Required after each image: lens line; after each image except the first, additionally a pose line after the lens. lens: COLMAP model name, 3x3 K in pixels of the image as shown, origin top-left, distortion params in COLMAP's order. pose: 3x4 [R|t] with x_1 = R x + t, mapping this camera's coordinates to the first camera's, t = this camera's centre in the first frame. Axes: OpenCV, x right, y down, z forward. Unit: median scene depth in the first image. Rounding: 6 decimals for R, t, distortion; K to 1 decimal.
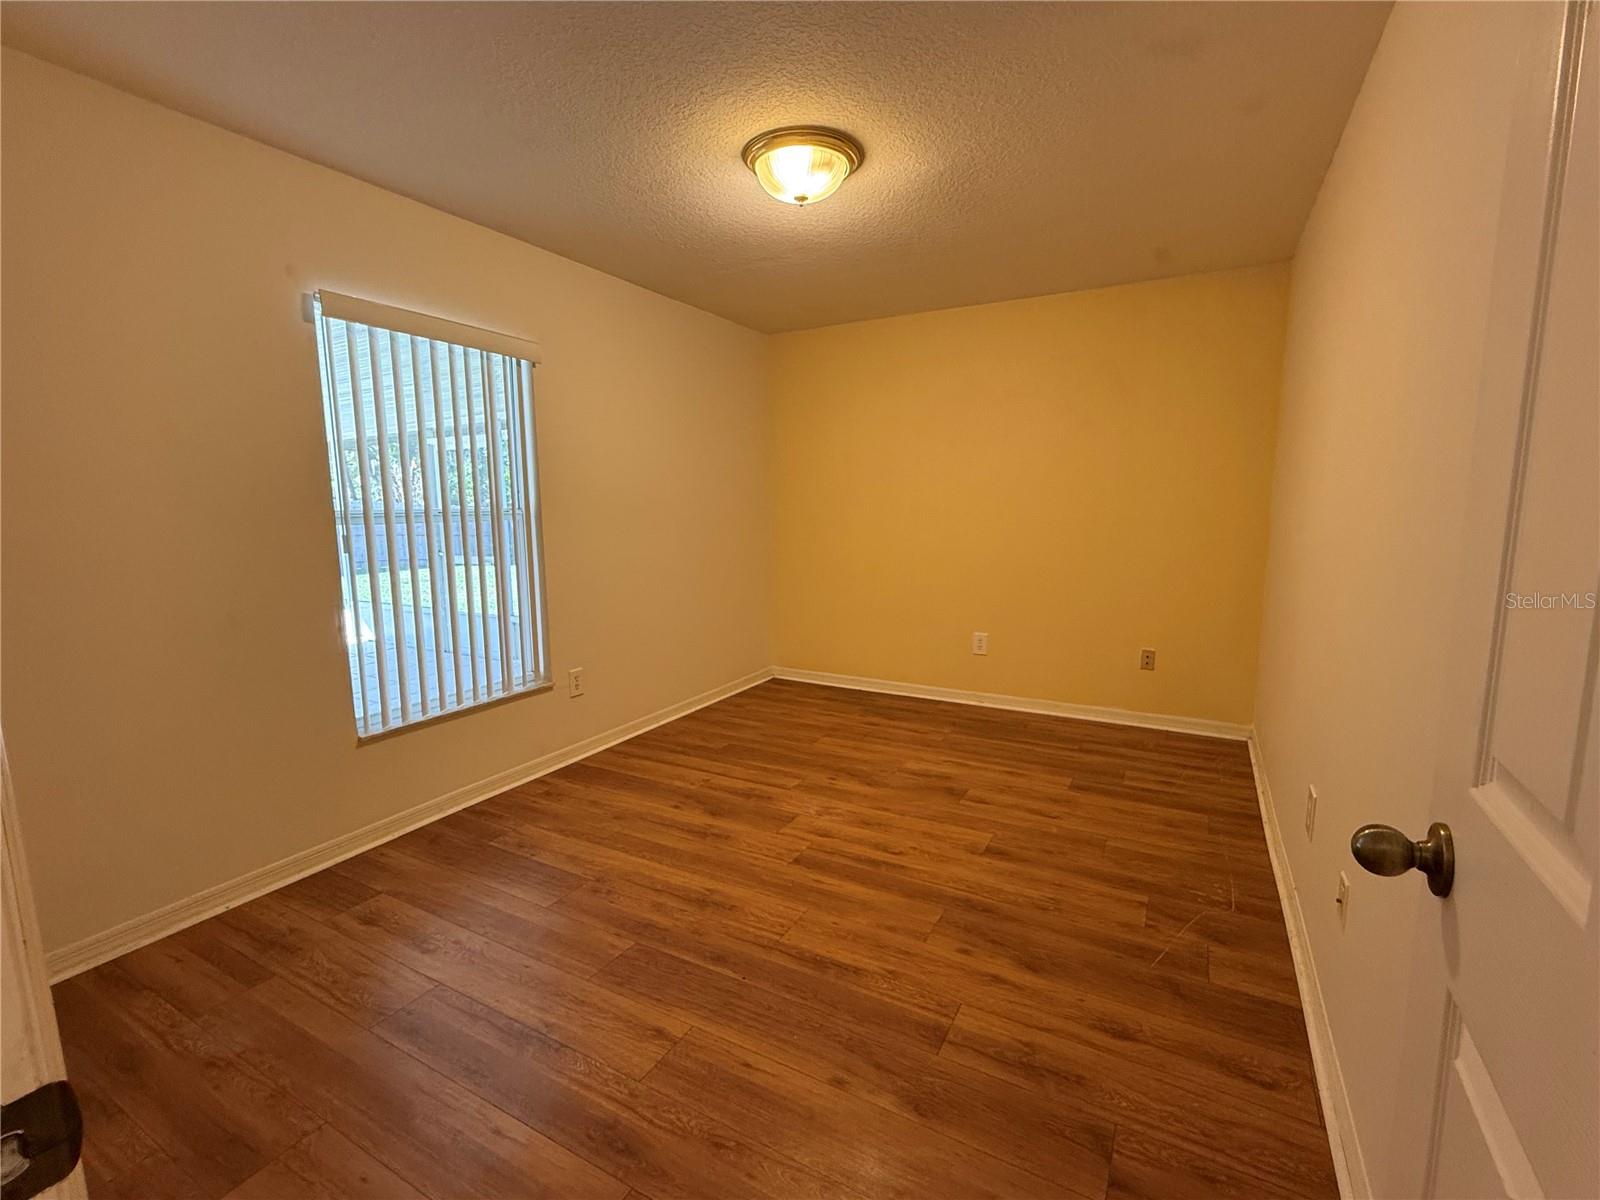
lens RADIAL K [[706.8, 0, 802.3], [0, 706.8, 594.6], [0, 0, 1]] dist [0.003435, 0.000122]
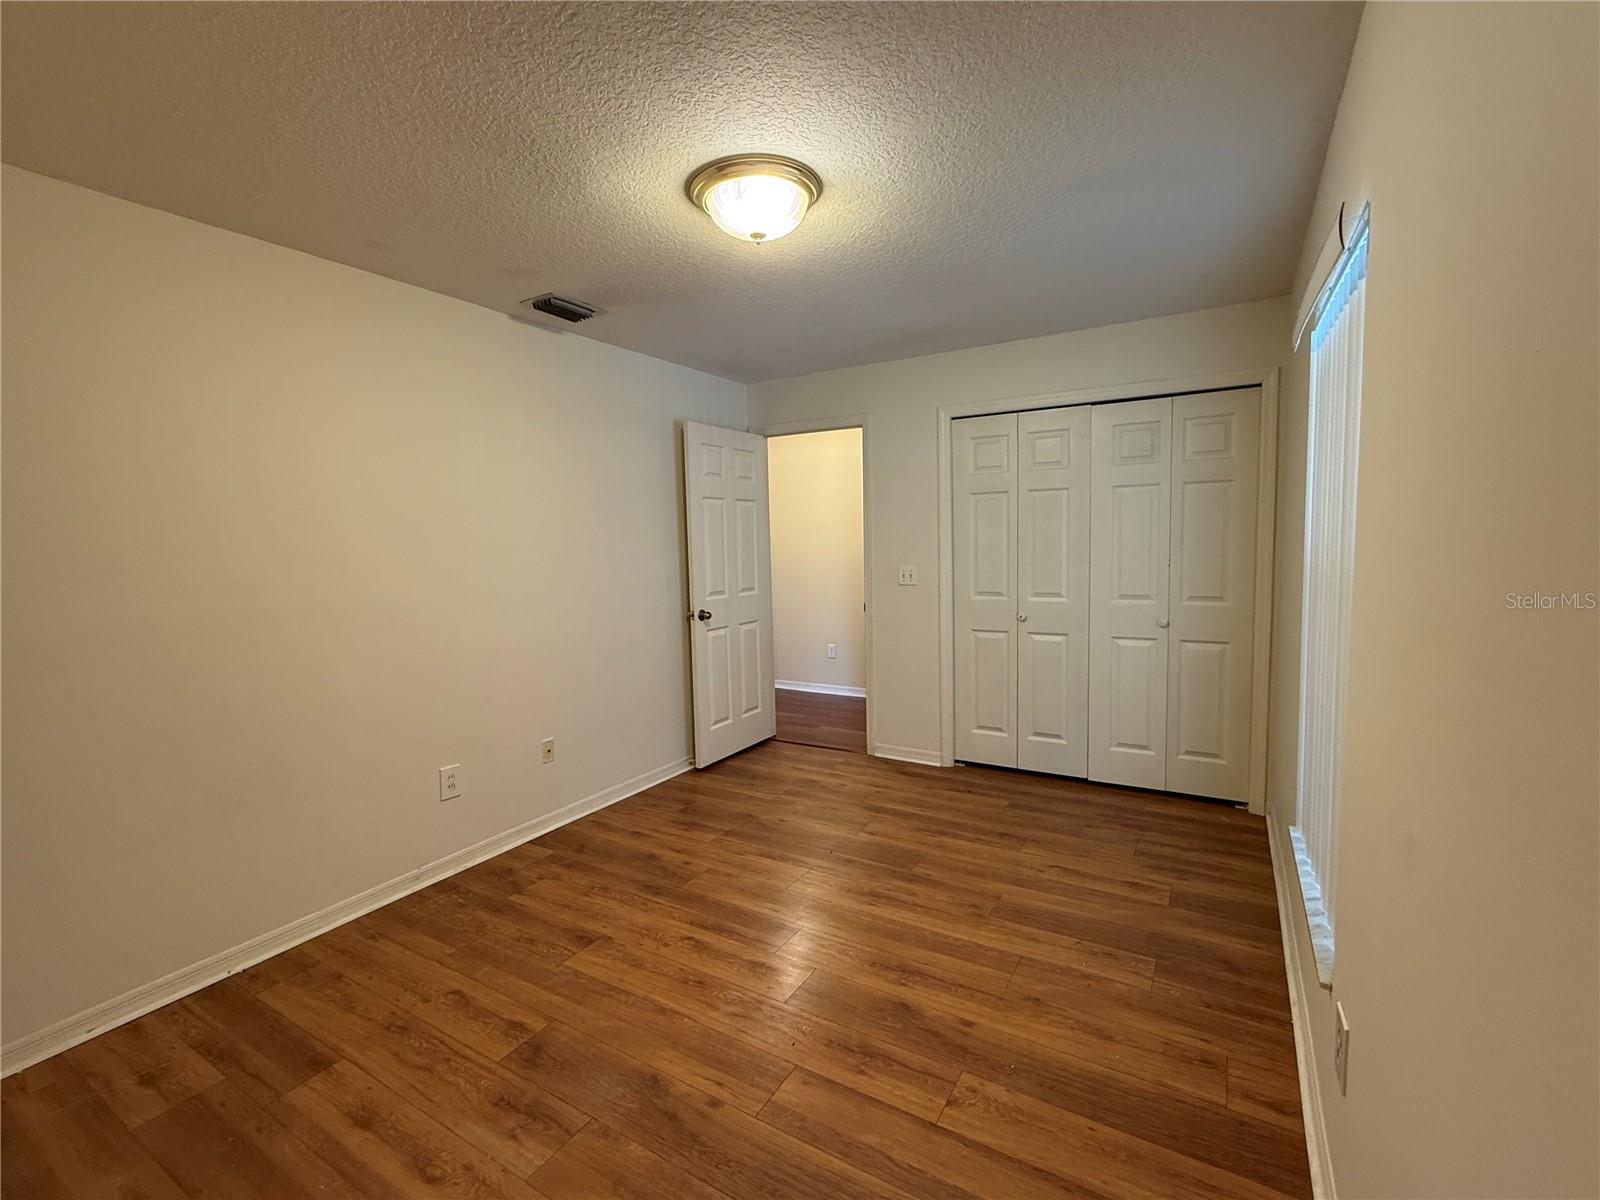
lens RADIAL K [[706.8, 0, 800.4], [0, 706.8, 605.5], [0, 0, 1]] dist [0.003435, 0.000122]
pose [[-0.998736, 0.029018, 0.041045, -0.068375], [0.037583, 0.973314, 0.226378, -0.276549], [-0.033381, 0.227635, -0.973174, 1.787610]]
